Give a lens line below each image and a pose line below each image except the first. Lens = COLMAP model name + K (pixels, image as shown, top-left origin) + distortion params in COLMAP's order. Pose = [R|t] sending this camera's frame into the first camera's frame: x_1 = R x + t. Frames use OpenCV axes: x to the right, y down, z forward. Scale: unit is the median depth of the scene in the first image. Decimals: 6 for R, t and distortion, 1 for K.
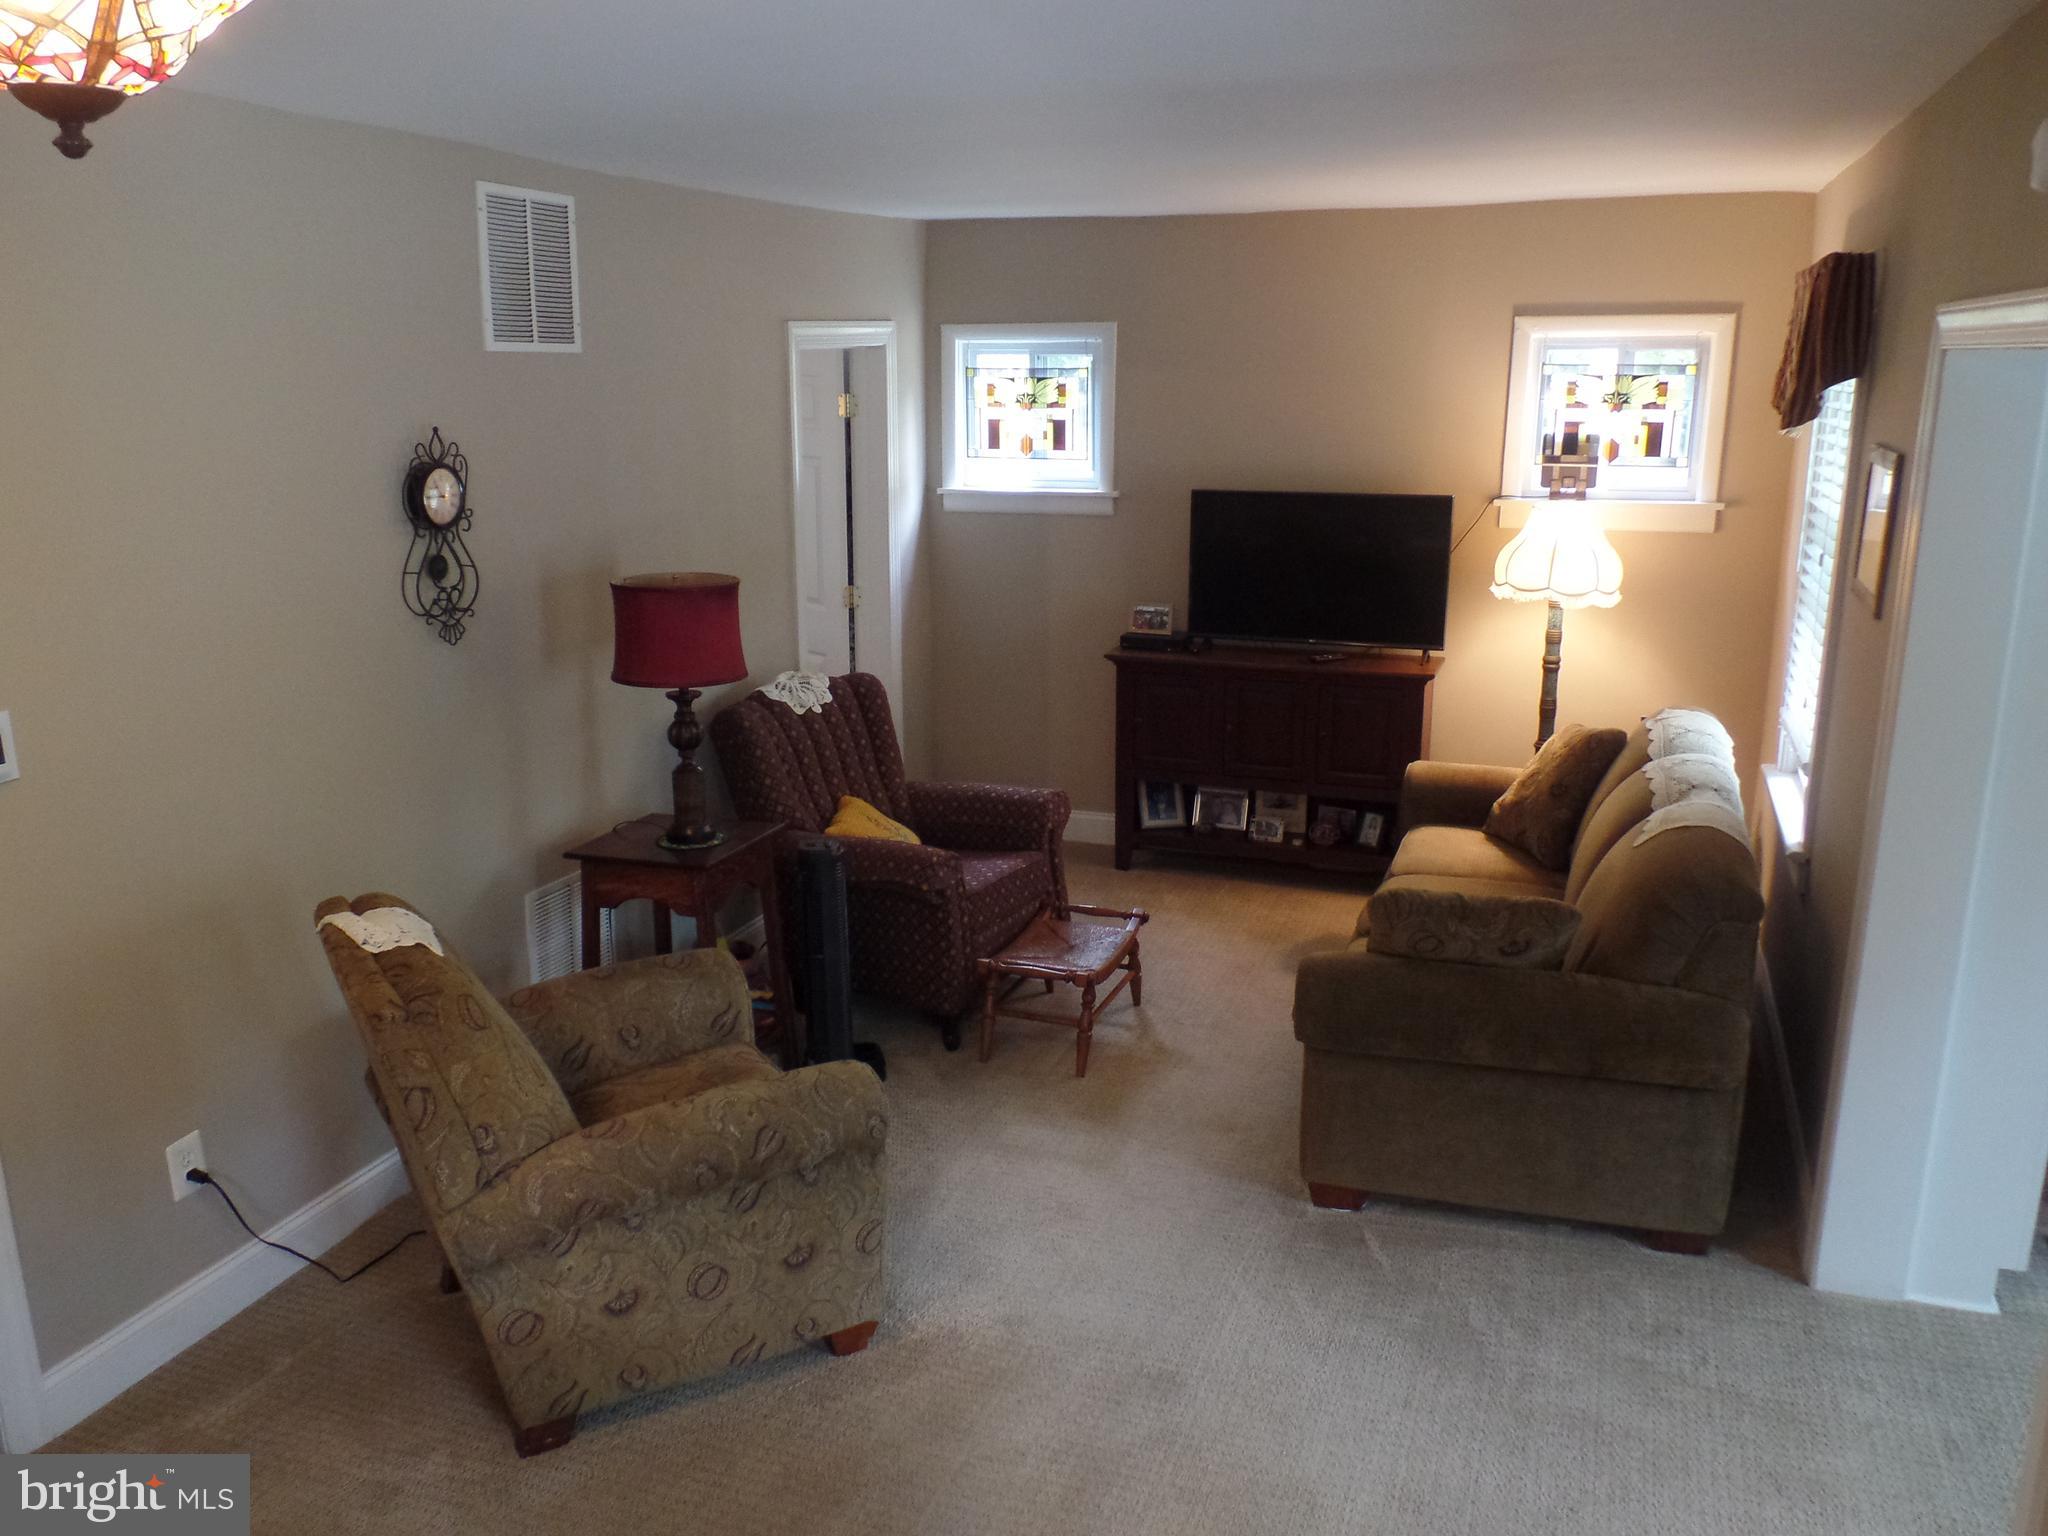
lens RADIAL K [[1634.4, 0, 1024.0], [0, 1634.4, 768.0], [0, 0, 1]] dist [-0.002626, 0.001833]
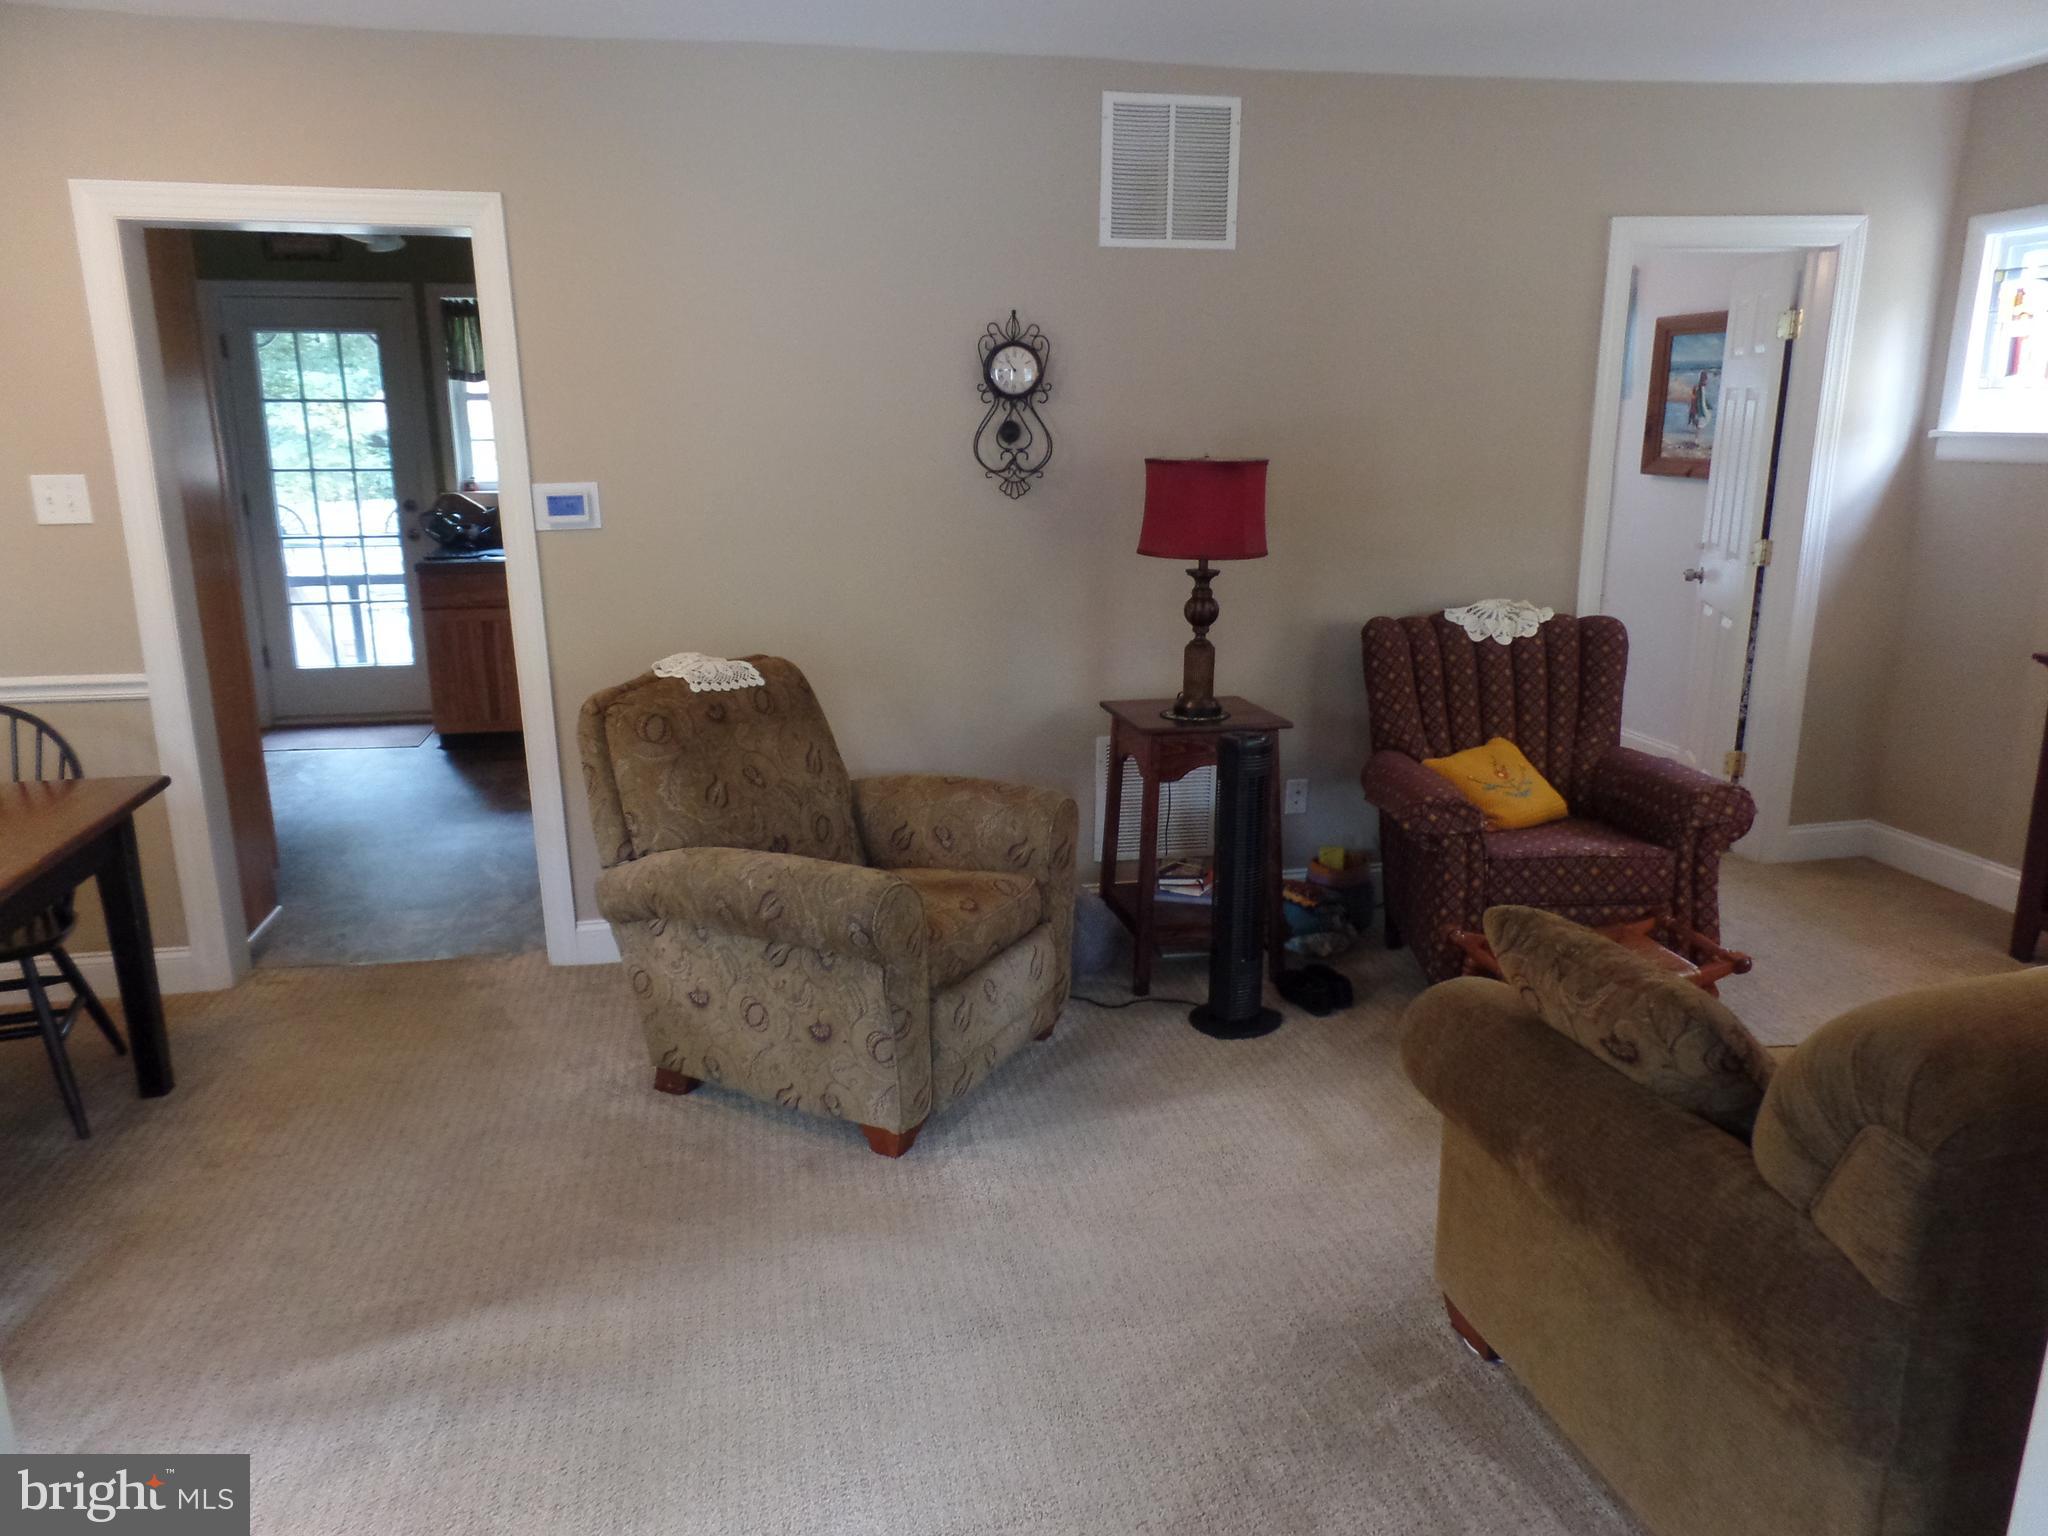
lens RADIAL K [[1415.4, 0, 1024.0], [0, 1415.4, 768.0], [0, 0, 1]] dist [-0.000485, 0.000764]
pose [[0.511699, 0.206655, -0.833941, 0.540348], [-0.200507, 0.972563, 0.117977, -0.008003], [0.835441, 0.106842, 0.539095, 0.464318]]
